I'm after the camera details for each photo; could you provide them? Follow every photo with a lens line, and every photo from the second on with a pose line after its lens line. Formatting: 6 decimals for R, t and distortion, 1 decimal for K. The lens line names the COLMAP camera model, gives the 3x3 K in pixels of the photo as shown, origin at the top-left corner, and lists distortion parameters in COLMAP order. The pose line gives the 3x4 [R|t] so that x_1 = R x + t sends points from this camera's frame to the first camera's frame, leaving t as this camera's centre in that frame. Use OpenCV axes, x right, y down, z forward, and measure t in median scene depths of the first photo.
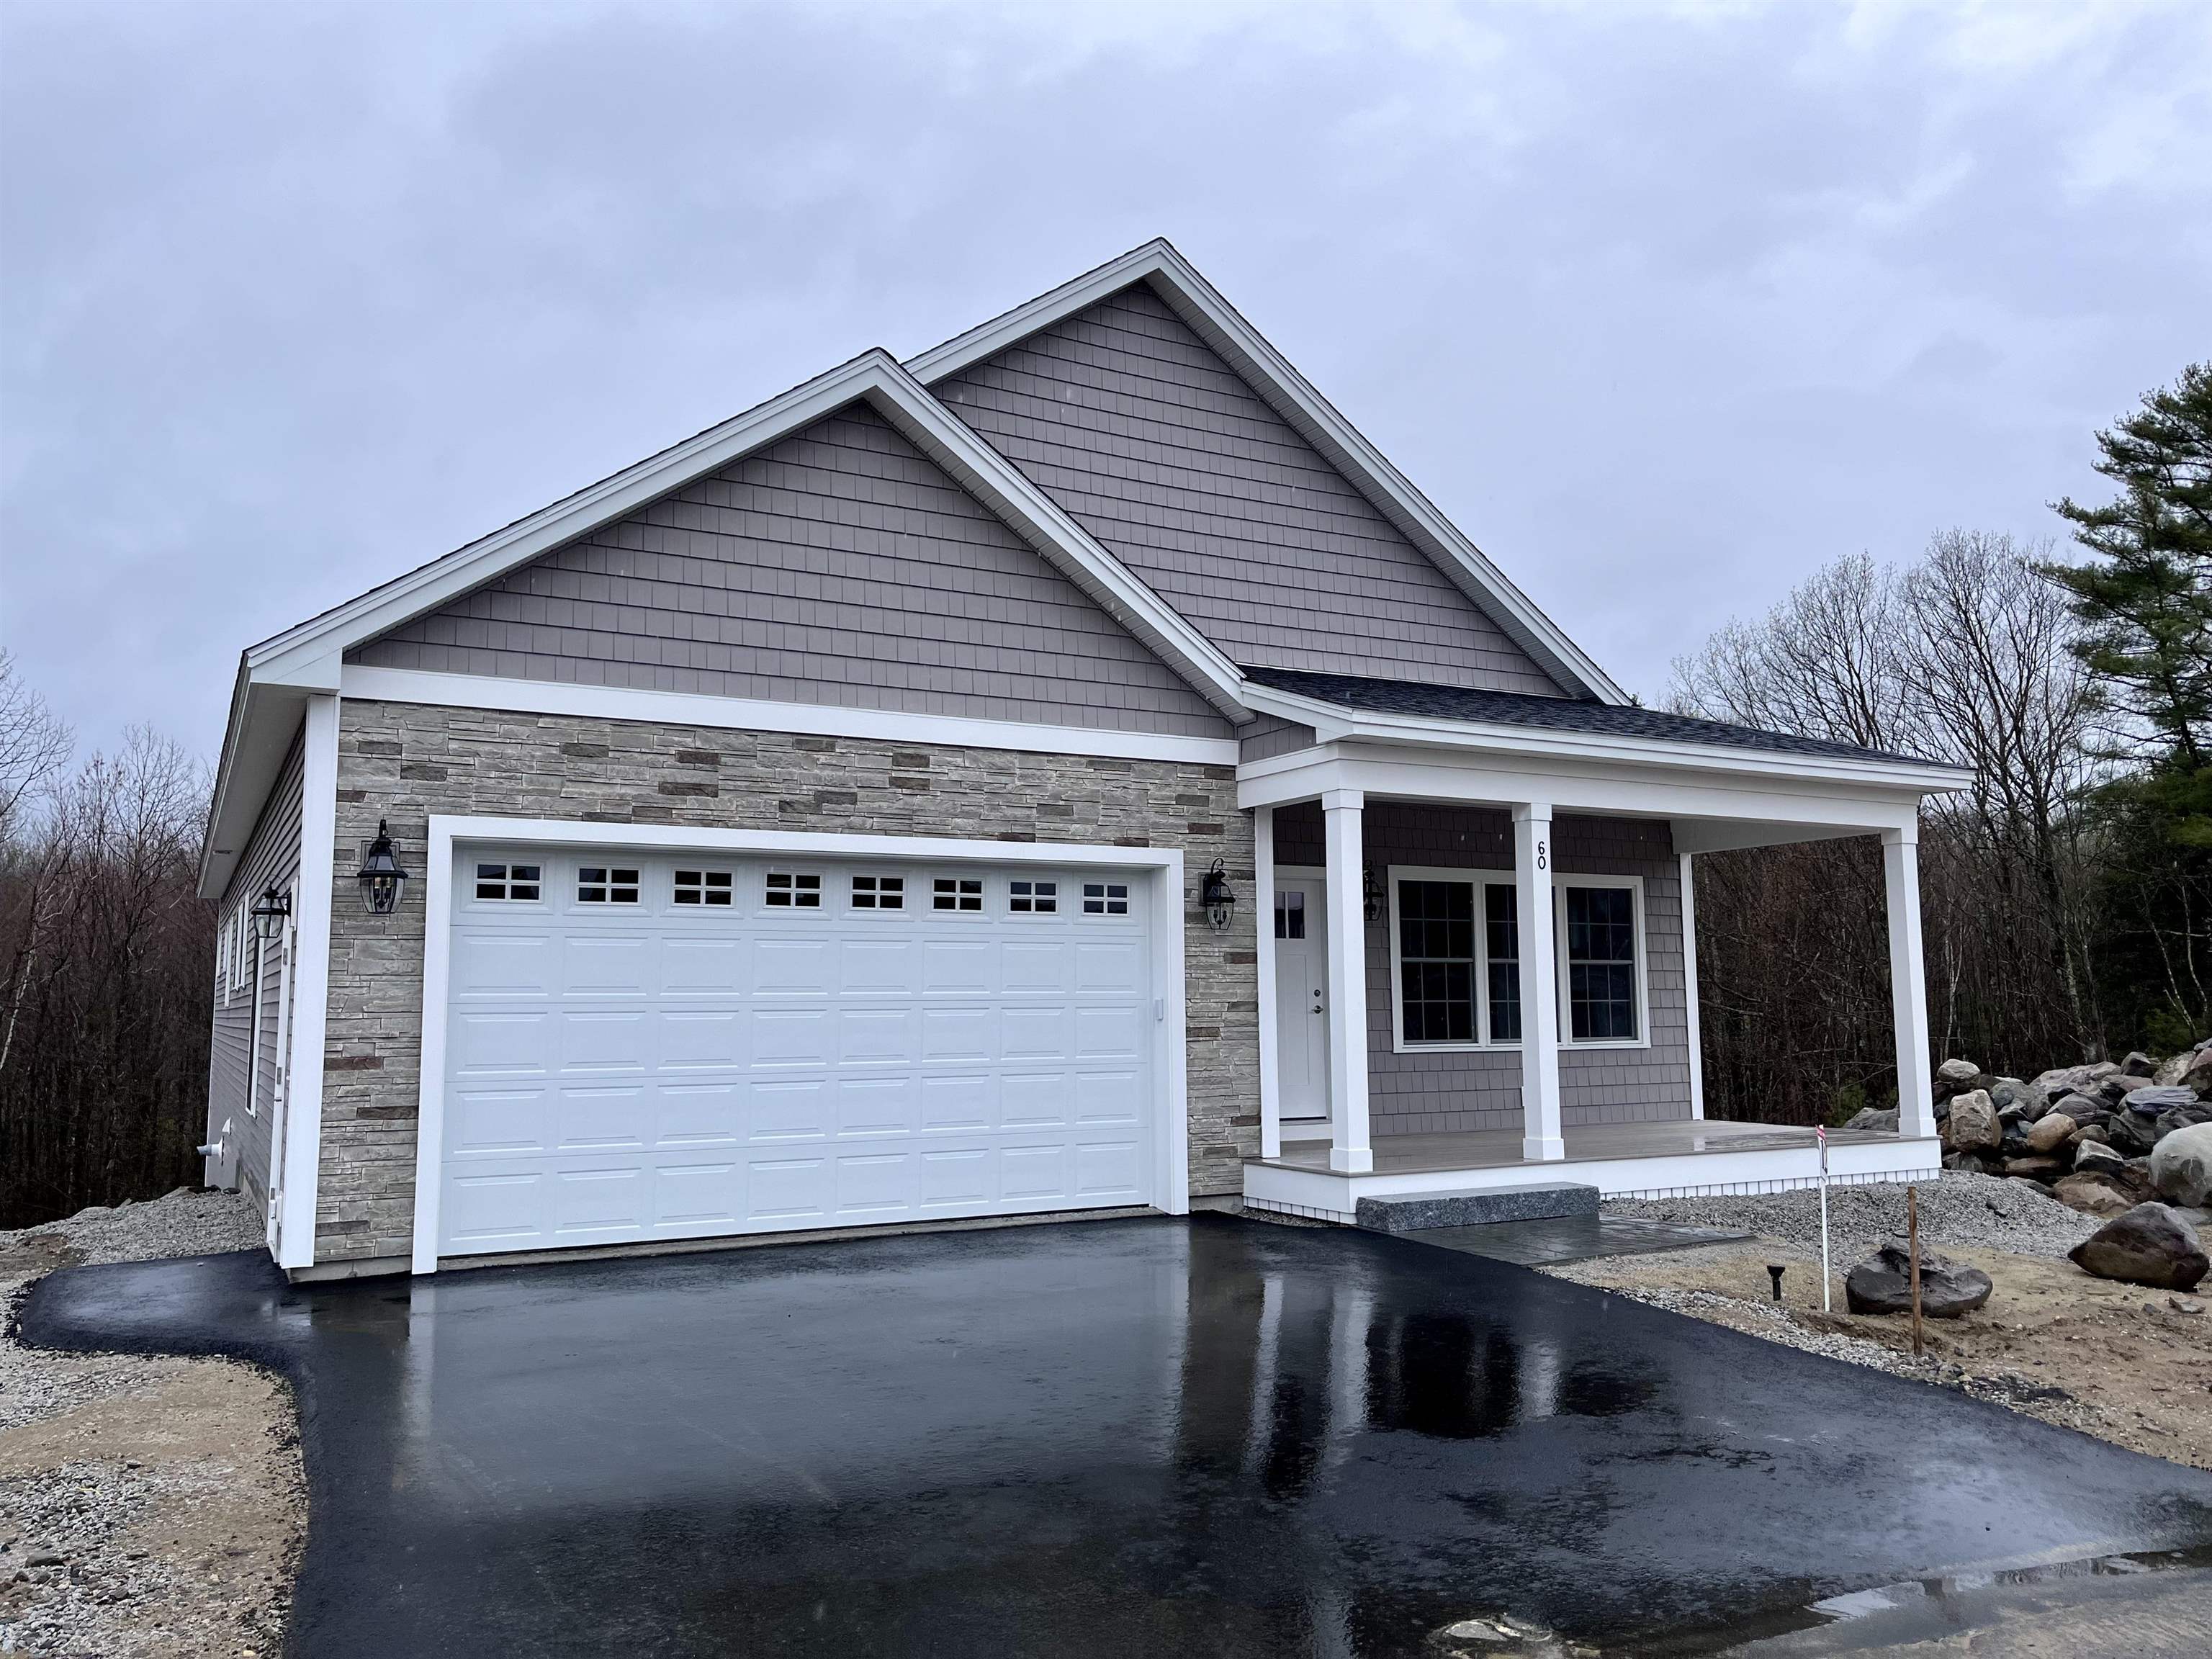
lens RADIAL K [[1673.8, 0, 1143.5], [0, 1673.8, 837.8], [0, 0, 1]] dist [0.086299, -0.141905]
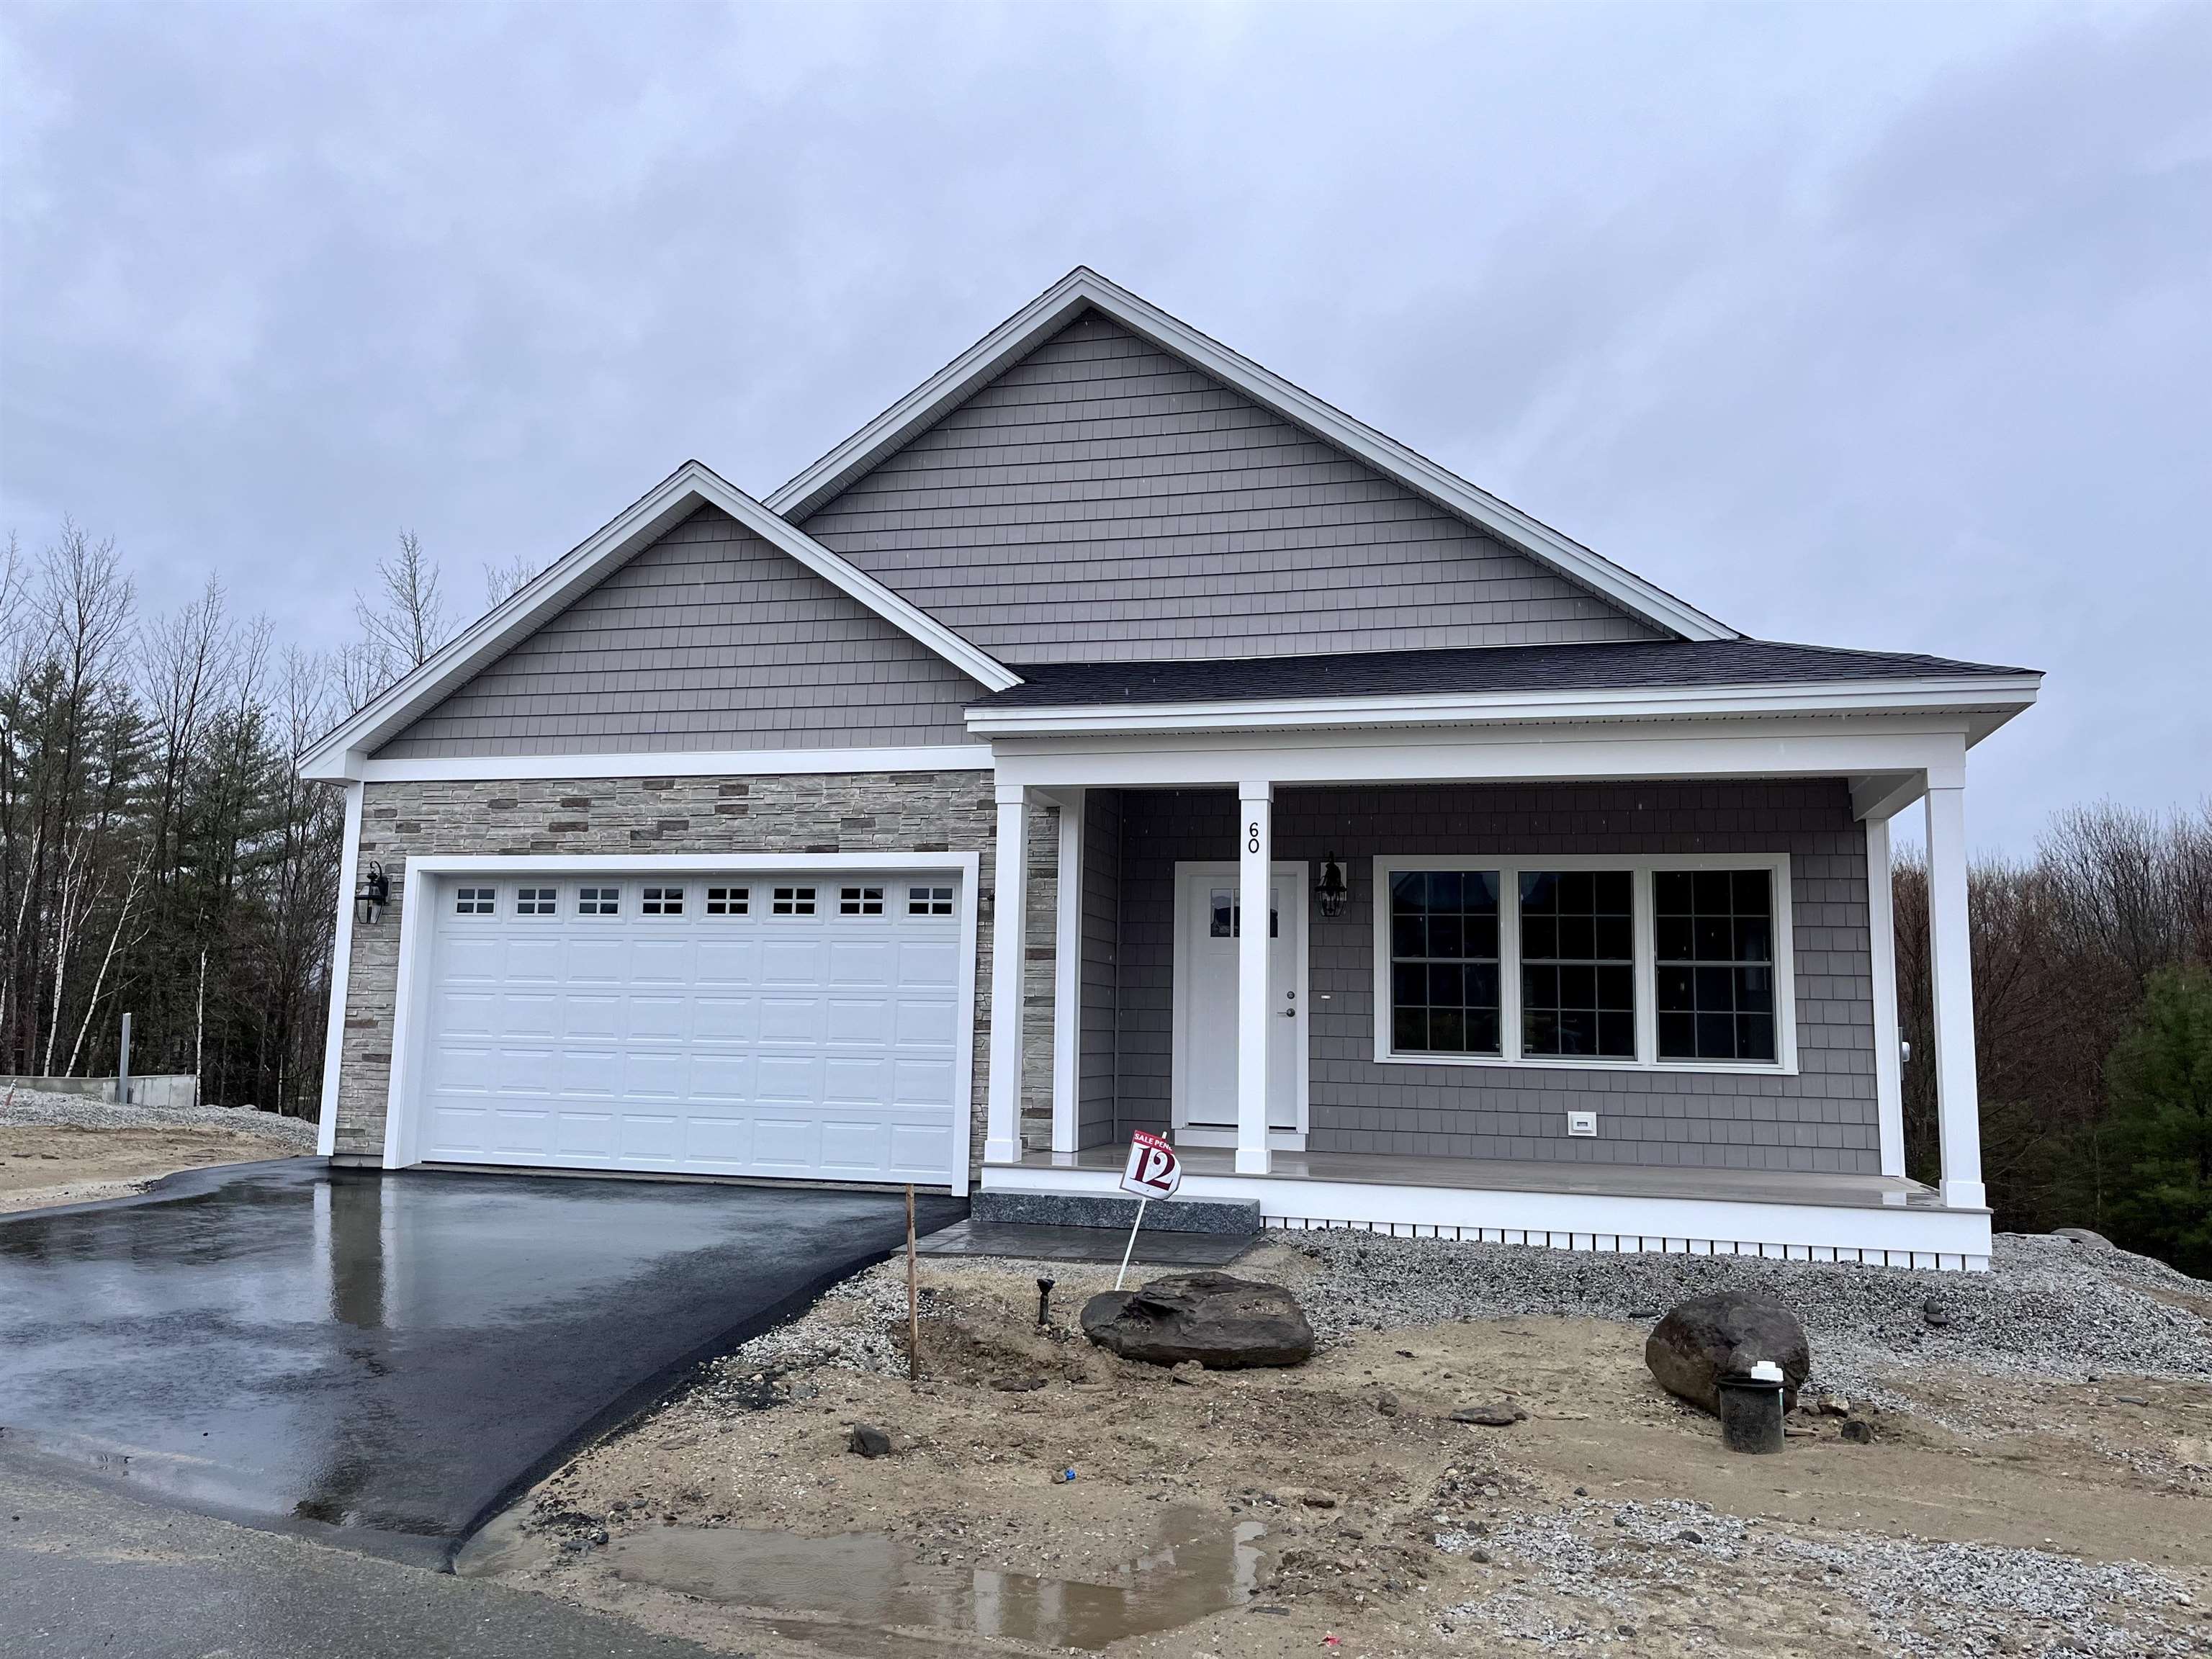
lens RADIAL K [[1682.3, 0, 1116.7], [0, 1682.3, 830.2], [0, 0, 1]] dist [0.064096, -0.096942]
pose [[0.712402, -0.061409, -0.699080, 0.873087], [0.044434, 0.998112, -0.042396, 0.044511], [0.700363, -0.000860, 0.713786, 0.318802]]
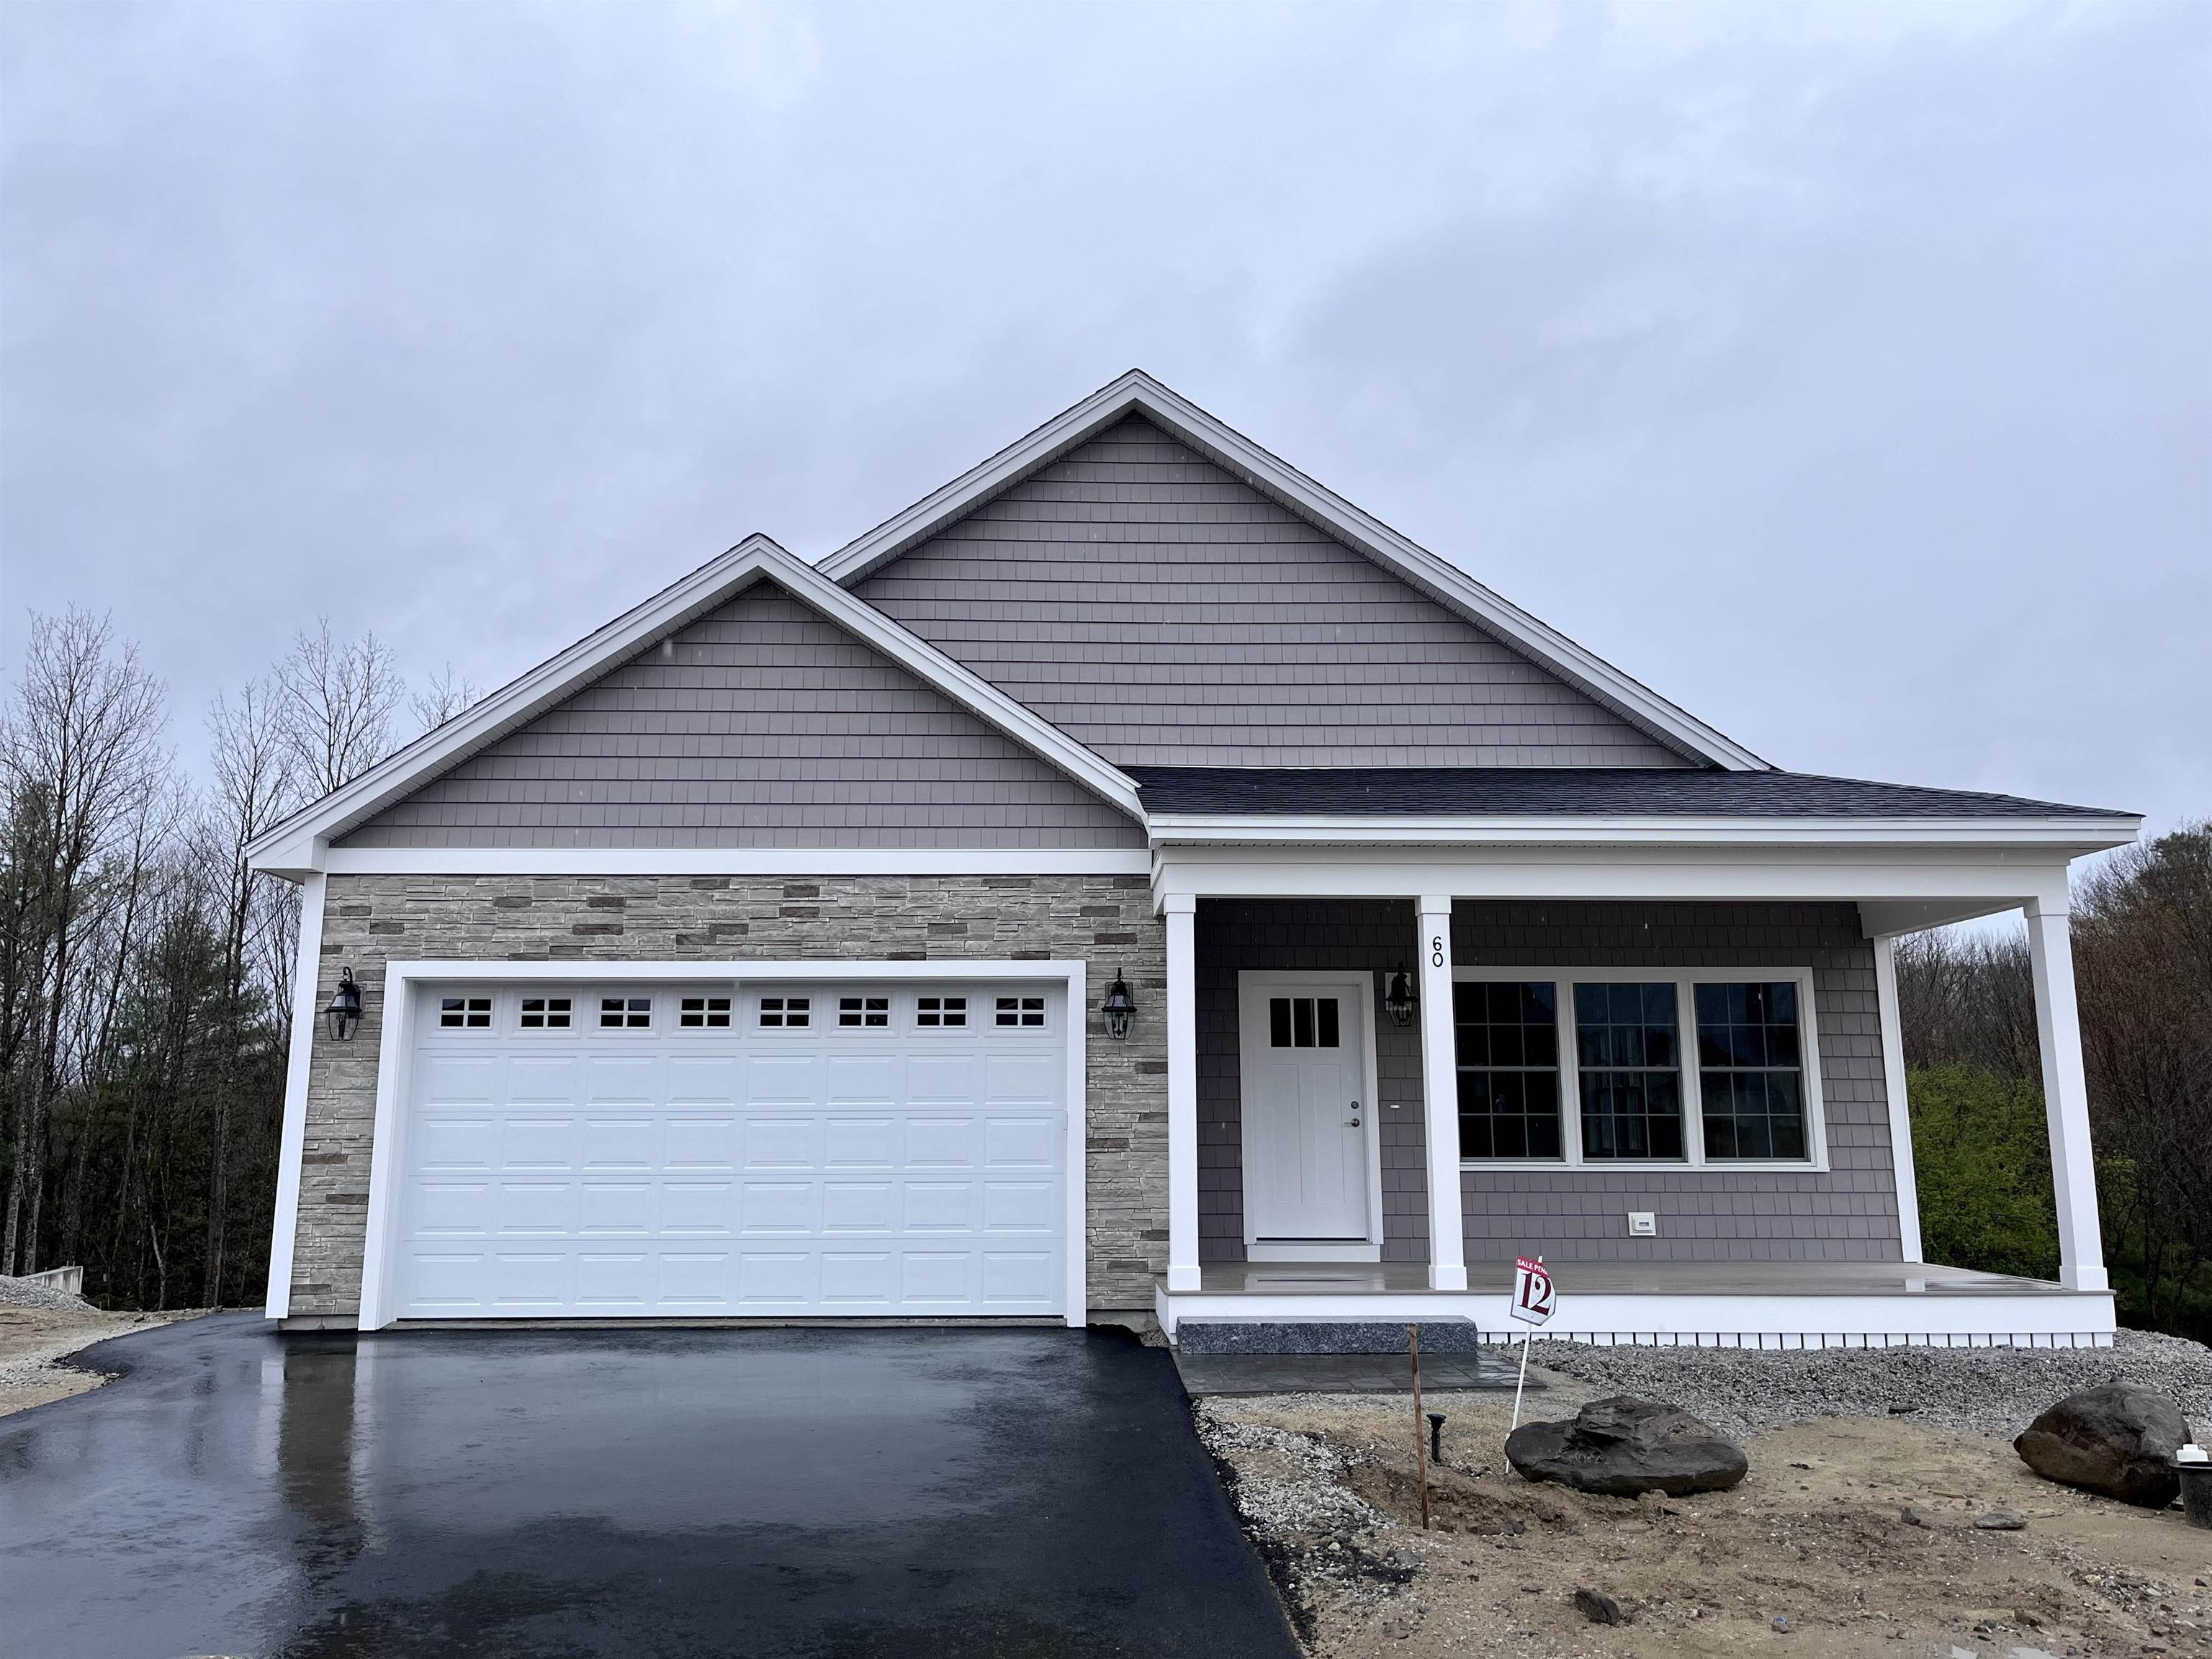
lens RADIAL K [[1682.3, 0, 1116.7], [0, 1682.3, 830.2], [0, 0, 1]] dist [0.064096, -0.096942]
pose [[0.881438, -0.076958, -0.465988, 0.549264], [0.042780, 0.995589, -0.083501, 0.015027], [0.470359, 0.053666, 0.880842, 0.111707]]
